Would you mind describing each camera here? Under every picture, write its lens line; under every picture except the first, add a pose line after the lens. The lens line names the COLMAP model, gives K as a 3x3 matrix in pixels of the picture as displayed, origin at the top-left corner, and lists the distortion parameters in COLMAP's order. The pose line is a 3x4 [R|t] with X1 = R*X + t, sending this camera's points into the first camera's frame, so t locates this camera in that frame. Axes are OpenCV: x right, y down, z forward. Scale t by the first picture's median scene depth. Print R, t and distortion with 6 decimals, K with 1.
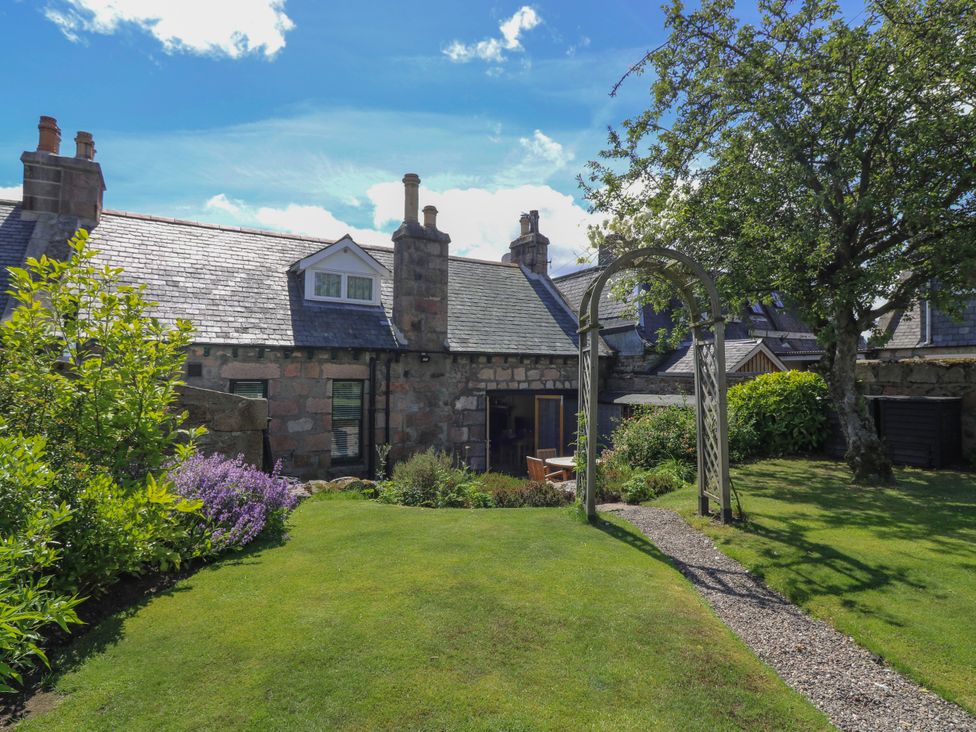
lens RADIAL K [[554.1, 0, 497.7], [0, 554.1, 358.9], [0, 0, 1]] dist [0.000950, -0.013548]
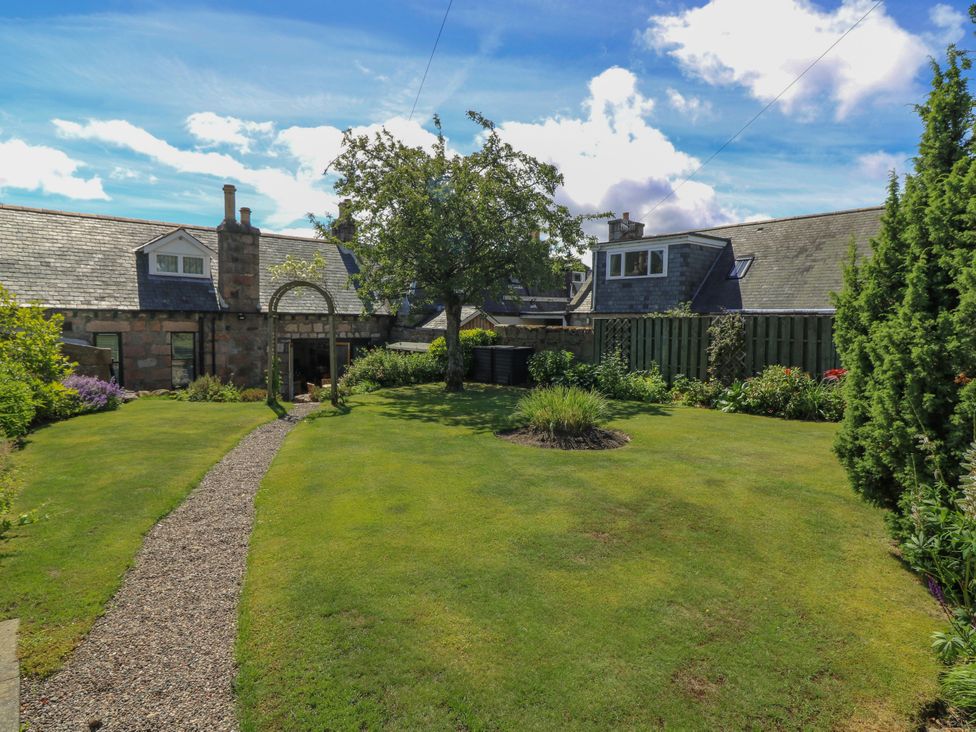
lens RADIAL K [[554.1, 0, 497.7], [0, 554.1, 358.9], [0, 0, 1]] dist [0.000950, -0.013548]
pose [[0.985687, 0.000185, 0.168584, 0.280176], [-0.018383, 0.994154, 0.106392, -0.058051], [-0.167579, -0.107969, 0.979929, -0.534048]]
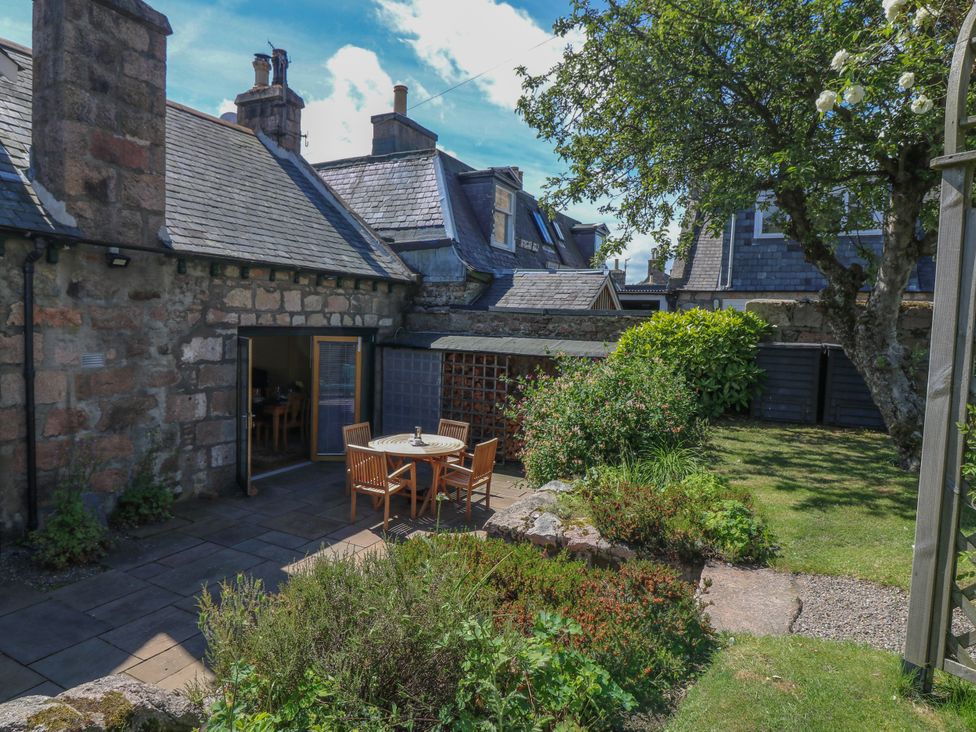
lens RADIAL K [[579.1, 0, 496.9], [0, 579.1, 356.5], [0, 0, 1]] dist [0.002900, -0.013610]
pose [[0.848060, -0.008732, 0.529829, -0.117478], [-0.046822, 0.994719, 0.091338, 0.021439], [-0.527828, -0.102268, 0.843172, 0.376554]]
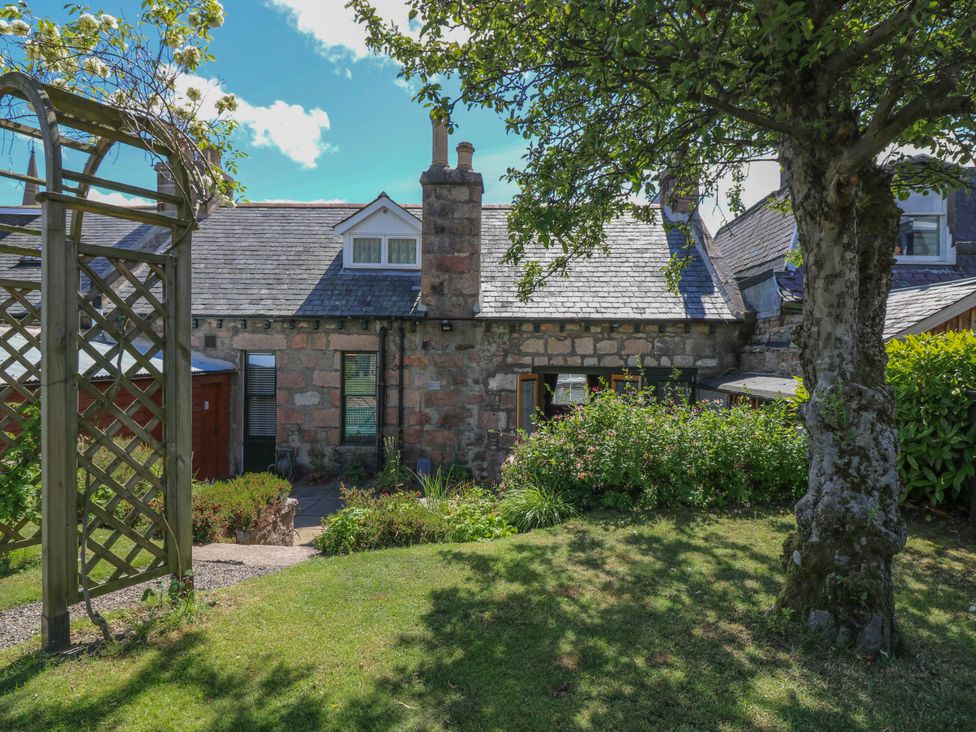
lens RADIAL K [[554.1, 0, 497.7], [0, 554.1, 358.9], [0, 0, 1]] dist [0.000950, -0.013548]
pose [[0.836759, 0.008123, -0.547511, 0.388236], [0.011882, 0.999385, 0.032988, 0.020391], [0.547443, -0.034108, 0.836148, 0.335454]]
